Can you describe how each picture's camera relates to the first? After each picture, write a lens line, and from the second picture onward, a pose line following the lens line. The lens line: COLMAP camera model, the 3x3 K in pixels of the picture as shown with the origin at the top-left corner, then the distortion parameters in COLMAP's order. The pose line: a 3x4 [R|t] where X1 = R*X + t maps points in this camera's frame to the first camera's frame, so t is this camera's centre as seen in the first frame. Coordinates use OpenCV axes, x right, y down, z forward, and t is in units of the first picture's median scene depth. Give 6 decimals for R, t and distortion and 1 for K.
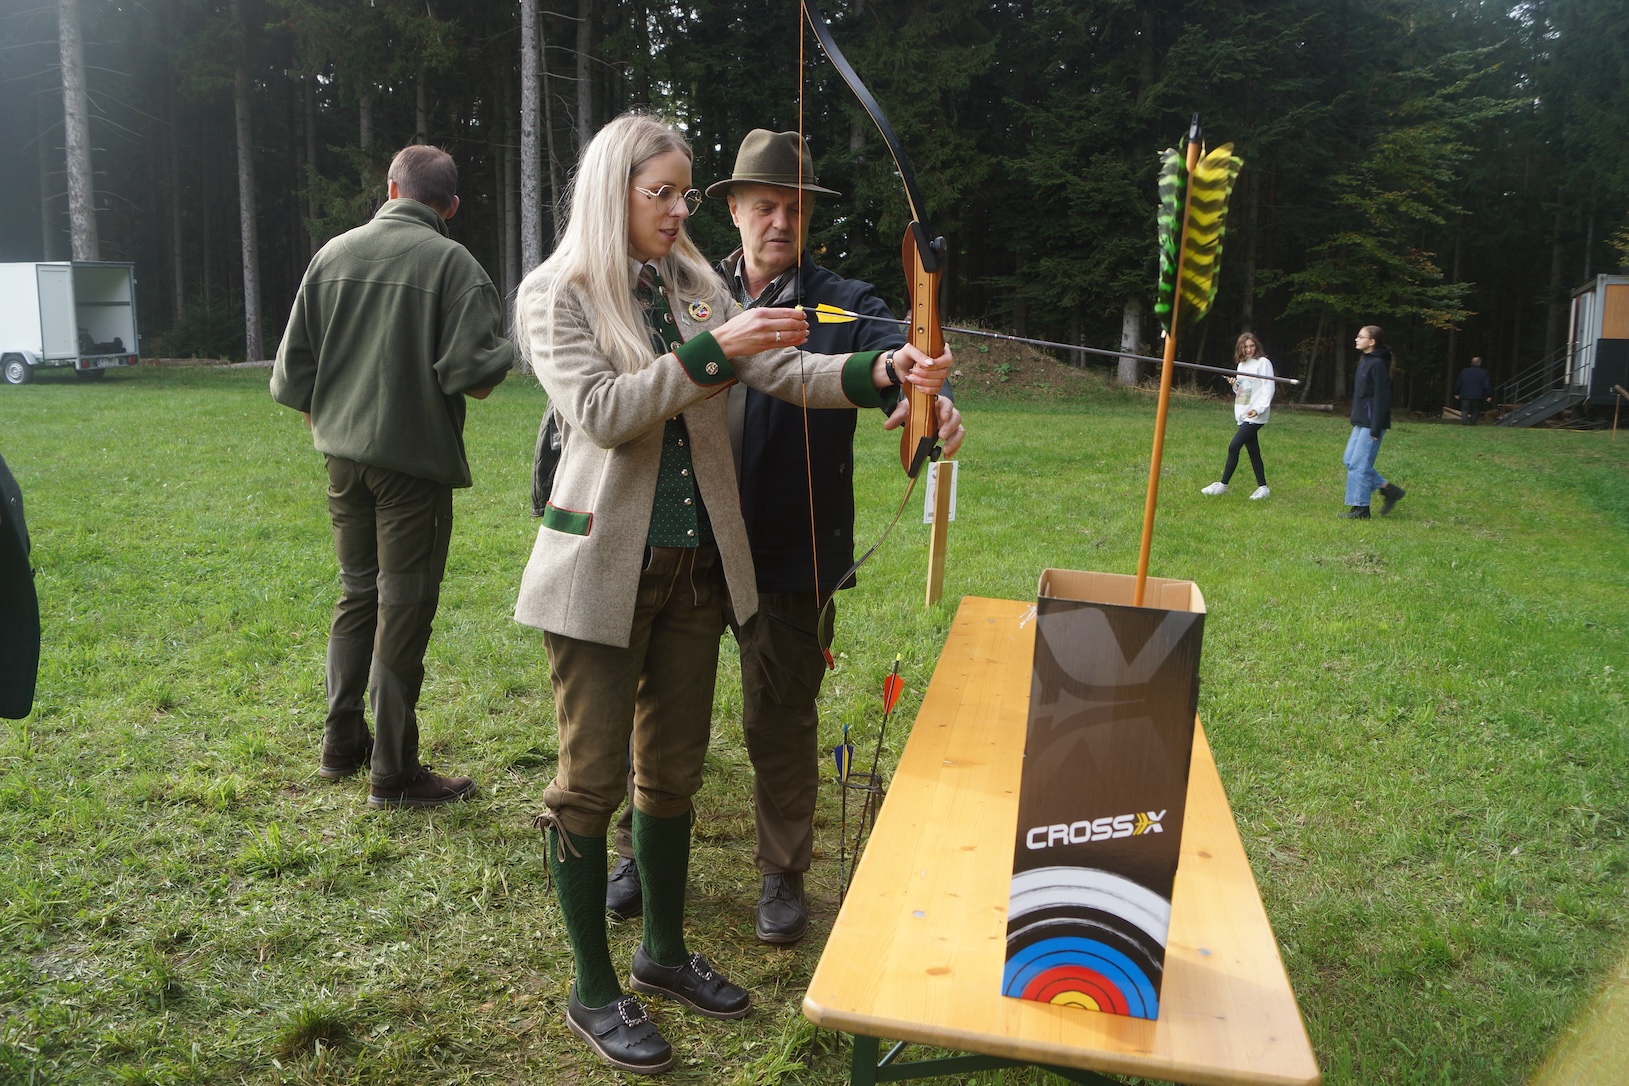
lens RADIAL K [[1308.7, 0, 797.0], [0, 1308.7, 539.7], [0, 0, 1]] dist [-0.080558, 0.013716]
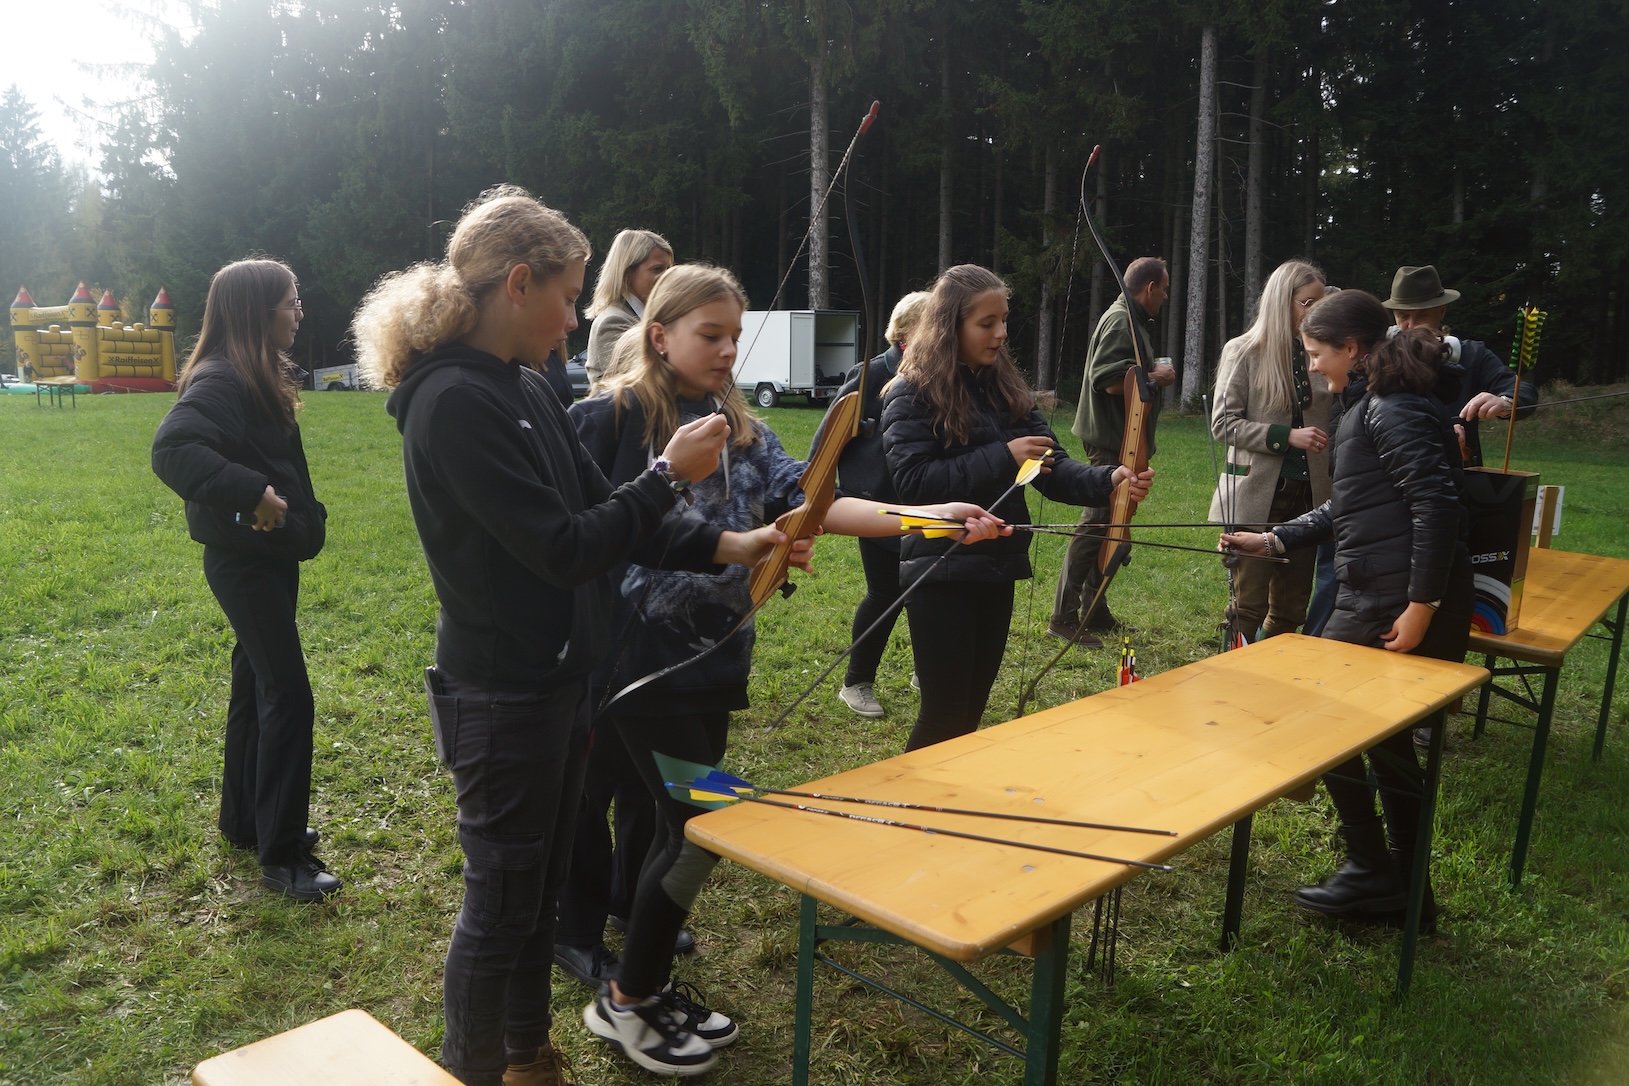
lens RADIAL K [[1308.7, 0, 797.0], [0, 1308.7, 539.7], [0, 0, 1]] dist [-0.080558, 0.013716]
pose [[0.884630, 0.069639, -0.461065, 0.013009], [-0.084846, 0.996318, -0.012308, 0.017217], [0.458510, 0.050008, 0.887281, -0.103363]]
